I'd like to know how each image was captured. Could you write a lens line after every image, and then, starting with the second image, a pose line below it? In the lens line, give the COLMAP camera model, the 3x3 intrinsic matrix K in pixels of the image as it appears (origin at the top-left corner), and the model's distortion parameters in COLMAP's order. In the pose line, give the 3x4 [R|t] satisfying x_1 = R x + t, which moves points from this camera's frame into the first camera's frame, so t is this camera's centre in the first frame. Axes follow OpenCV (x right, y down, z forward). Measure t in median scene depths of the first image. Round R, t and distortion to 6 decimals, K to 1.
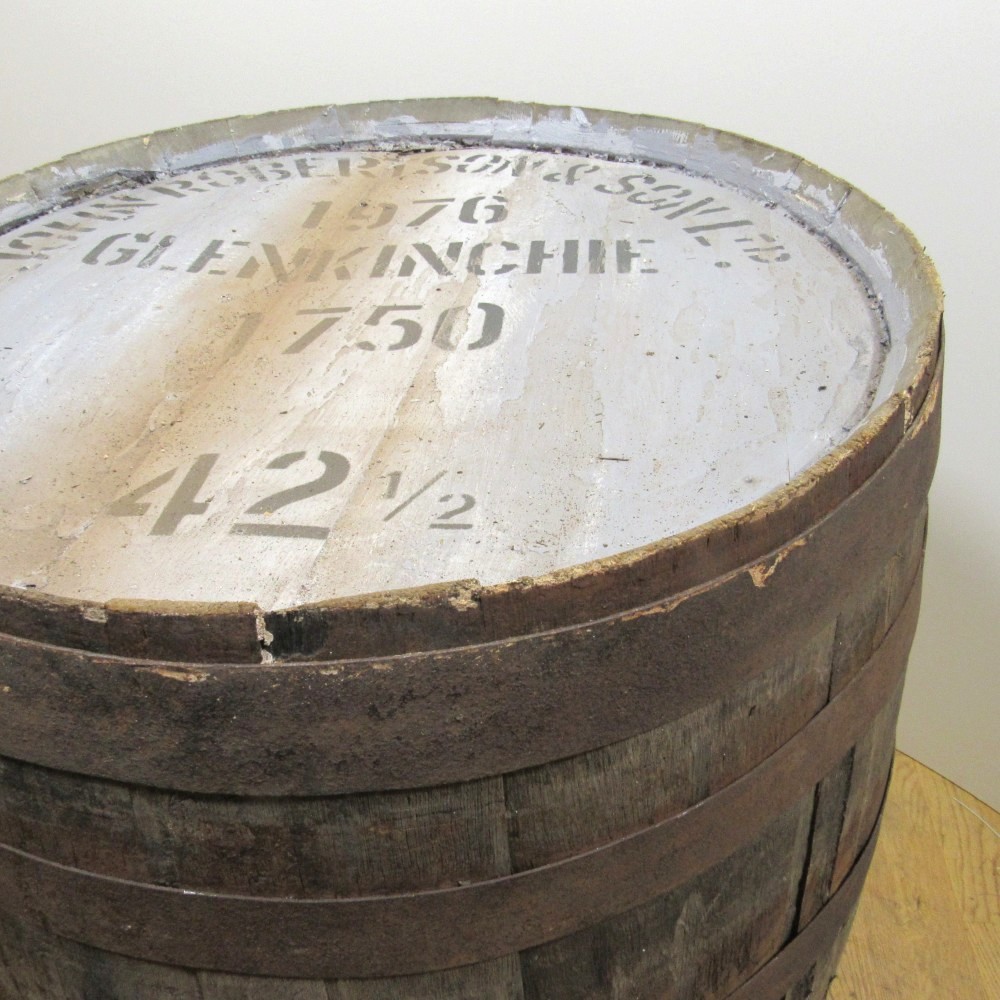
lens RADIAL K [[952.9, 0, 496.8], [0, 952.9, 503.8], [0, 0, 1]] dist [-0.022148, 0.000000]
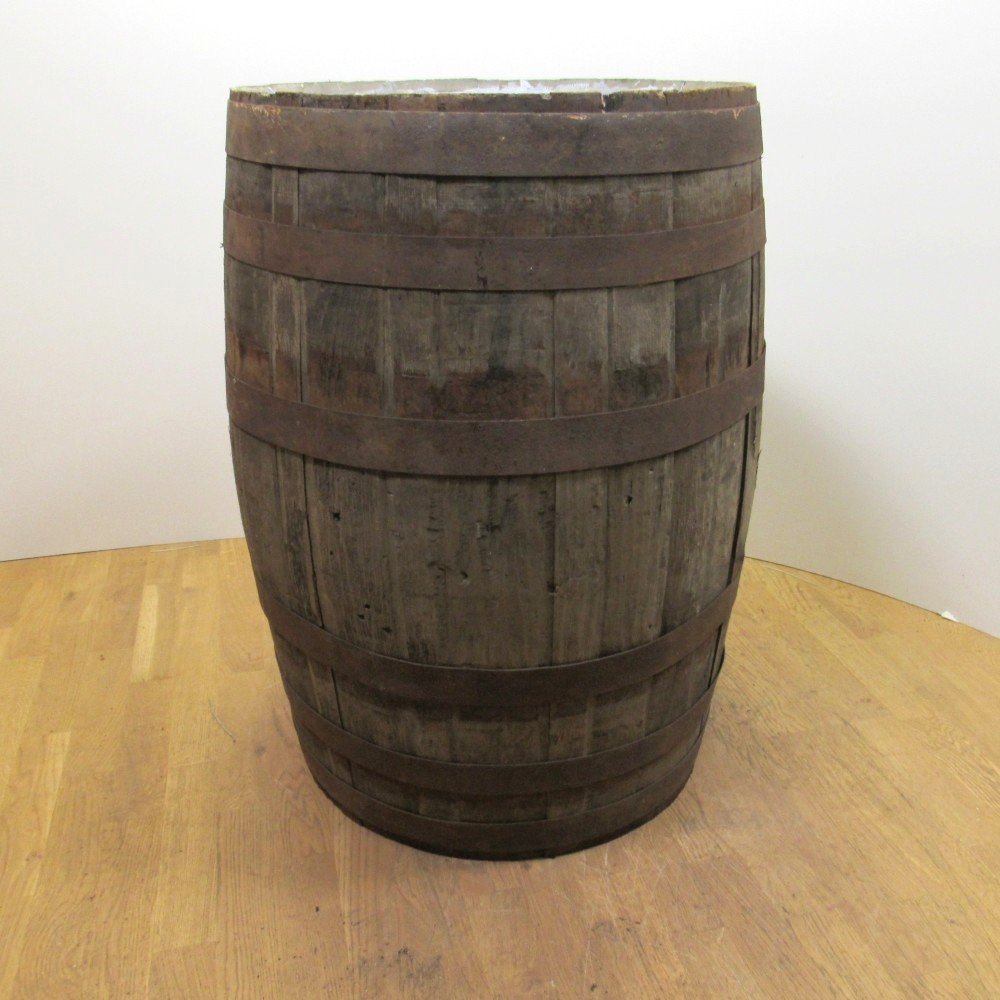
lens RADIAL K [[952.9, 0, 499.9], [0, 952.9, 503.1], [0, 0, 1]] dist [-0.022148, 0.000000]
pose [[0.942128, -0.116527, 0.314351, -0.877489], [0.181181, 0.965900, -0.184960, 0.988849], [-0.282079, 0.231211, 0.931114, -0.729783]]
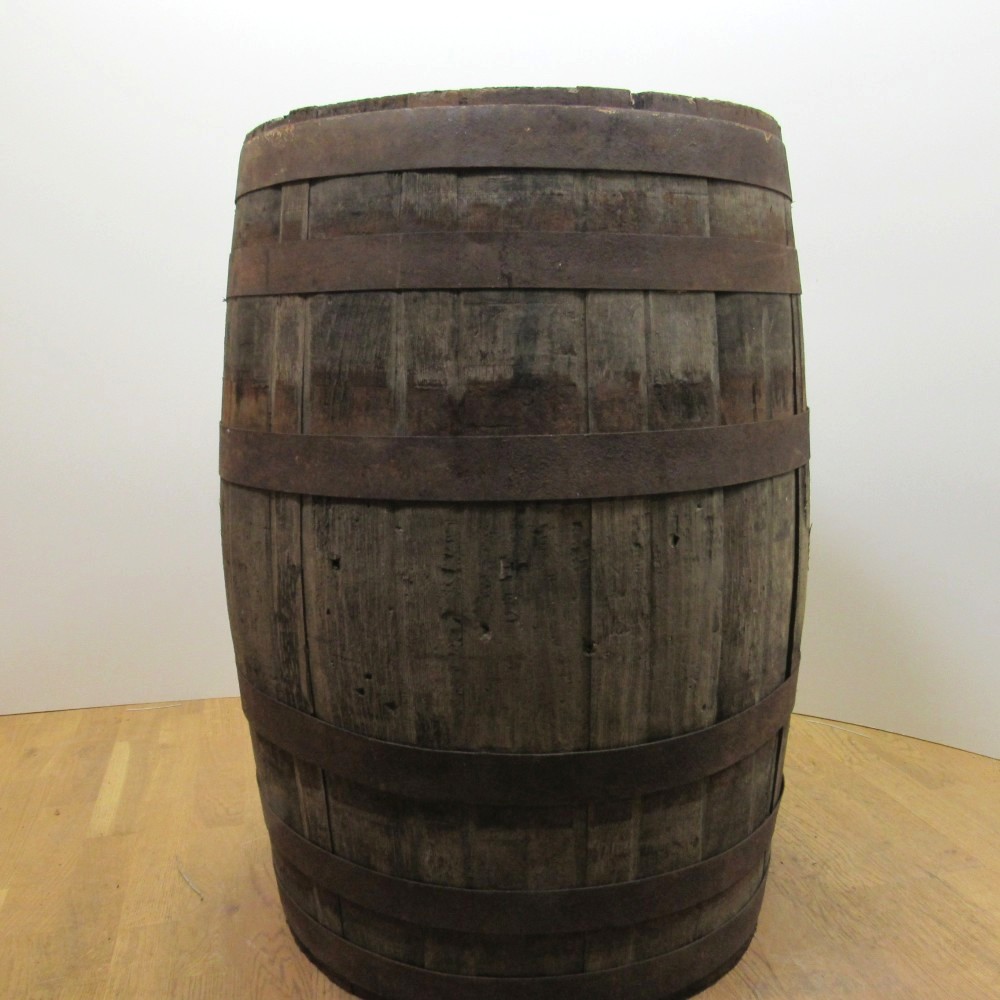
lens RADIAL K [[952.9, 0, 496.5], [0, 952.9, 503.5], [0, 0, 1]] dist [-0.022148, 0.000000]
pose [[0.942896, -0.038291, 0.330878, -0.867630], [0.185407, 0.885586, -0.425866, 1.254960], [-0.276714, 0.462894, 0.842115, -0.371115]]
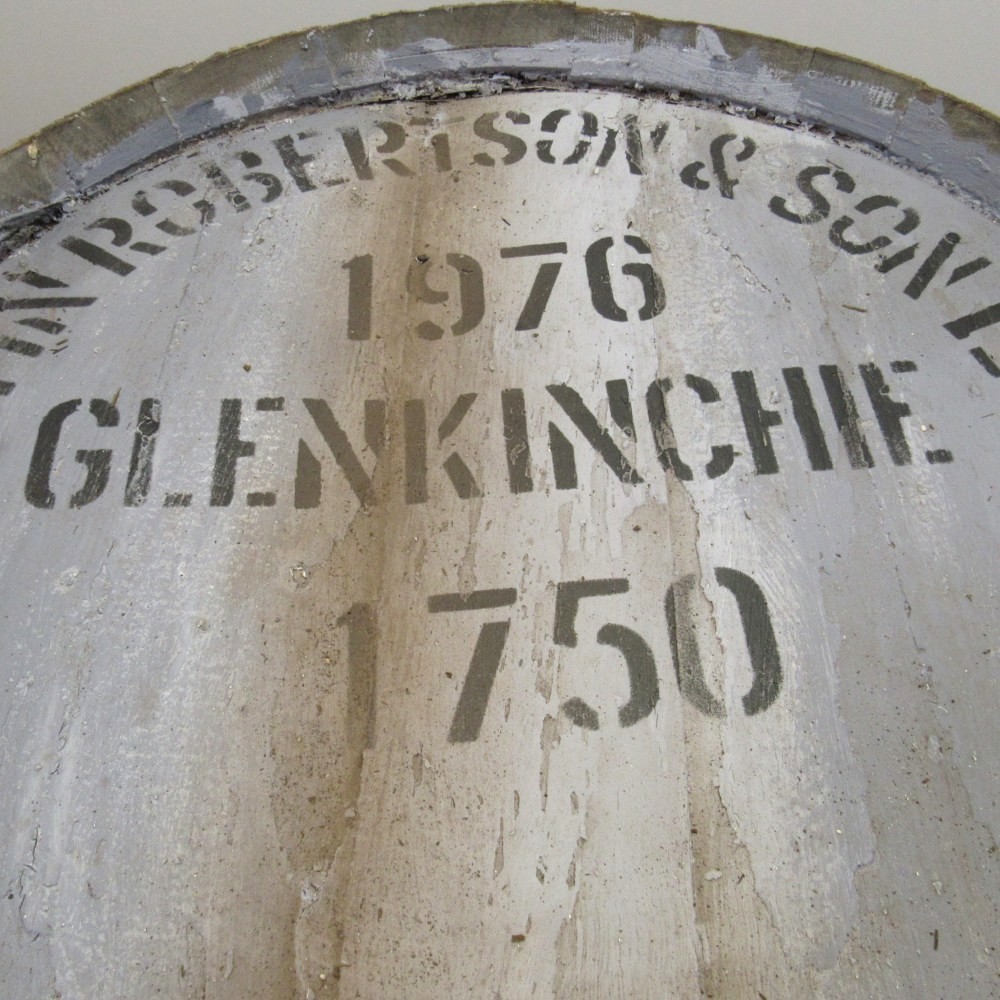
lens RADIAL K [[952.9, 0, 495.7], [0, 952.9, 501.8], [0, 0, 1]] dist [-0.022148, 0.000000]
pose [[0.987569, -0.116769, 0.105222, -0.221985], [0.073640, 0.935123, 0.346586, -0.475819], [-0.138866, -0.334529, 0.932098, 0.425359]]
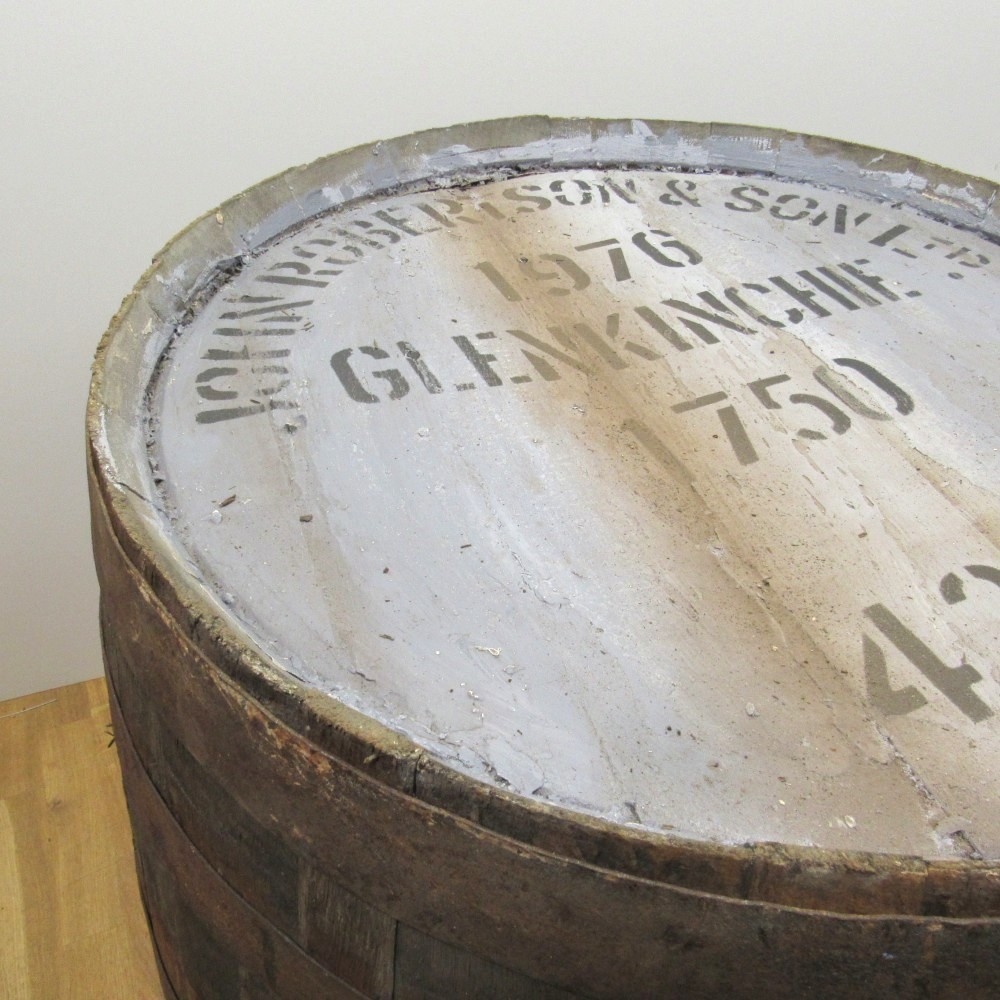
lens RADIAL K [[952.9, 0, 494.4], [0, 952.9, 500.9], [0, 0, 1]] dist [-0.022148, 0.000000]
pose [[0.870141, -0.261980, 0.417398, -0.735232], [0.238416, 0.965061, 0.108701, -0.253061], [-0.431292, 0.004929, 0.902199, 0.276656]]
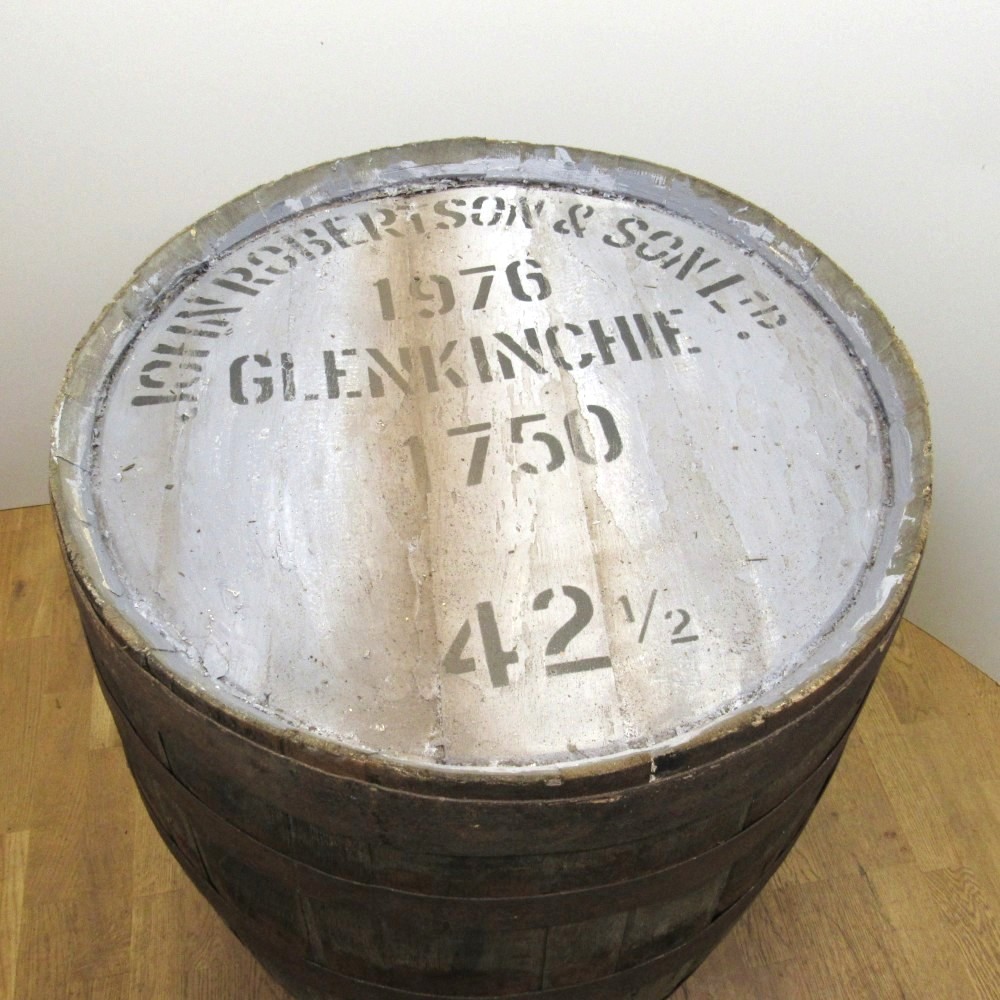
lens RADIAL K [[952.9, 0, 495.4], [0, 952.9, 502.2], [0, 0, 1]] dist [-0.022148, 0.000000]
pose [[0.960060, -0.187097, 0.208037, -0.424829], [0.129851, 0.956557, 0.261031, -0.431115], [-0.247837, -0.223592, 0.942647, -0.222957]]
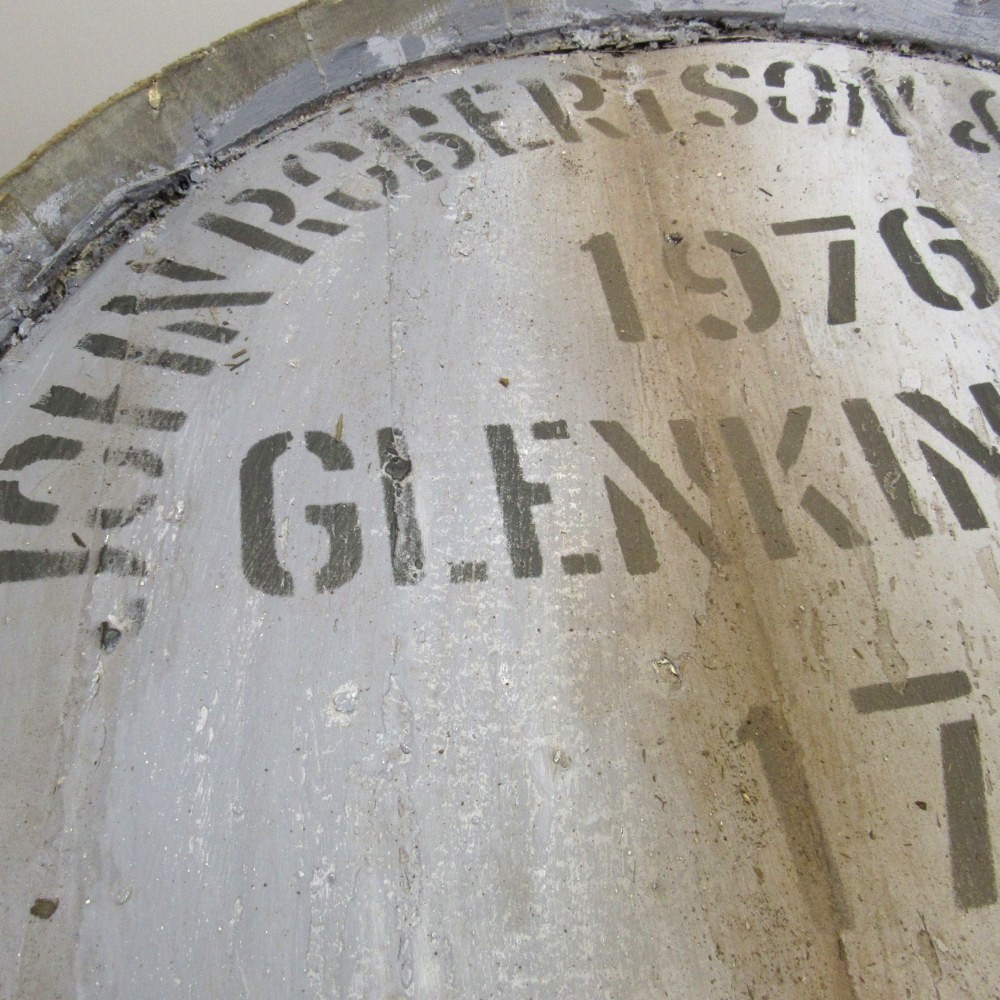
lens RADIAL K [[952.9, 0, 495.0], [0, 952.9, 500.1], [0, 0, 1]] dist [-0.022148, 0.000000]
pose [[0.963830, -0.157586, 0.214938, -0.450347], [0.079292, 0.939499, 0.333249, -0.449498], [-0.254449, -0.304153, 0.918012, 0.655191]]
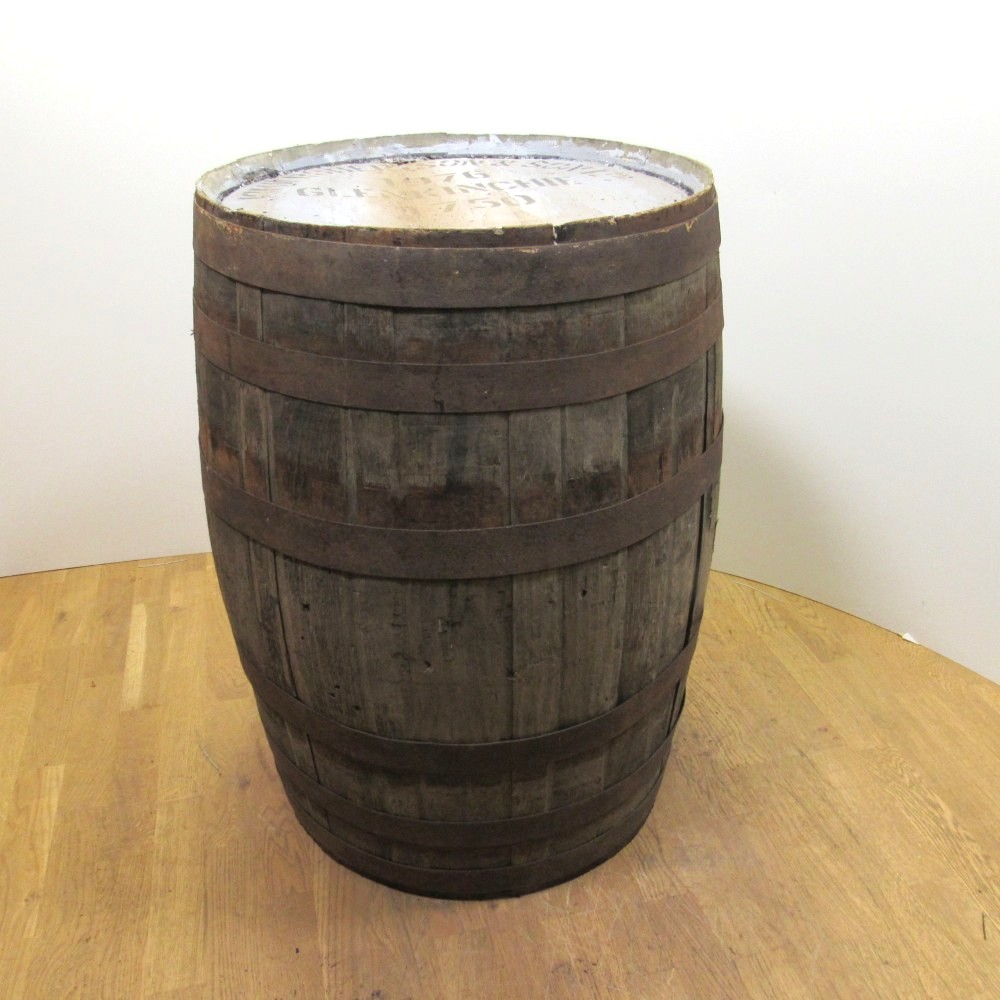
lens RADIAL K [[952.9, 0, 499.5], [0, 952.9, 504.9], [0, 0, 1]] dist [-0.022148, 0.000000]
pose [[0.941244, -0.139911, 0.307383, -0.793974], [0.182606, 0.976472, -0.114702, 0.702600], [-0.284103, 0.164093, 0.944647, -0.897087]]
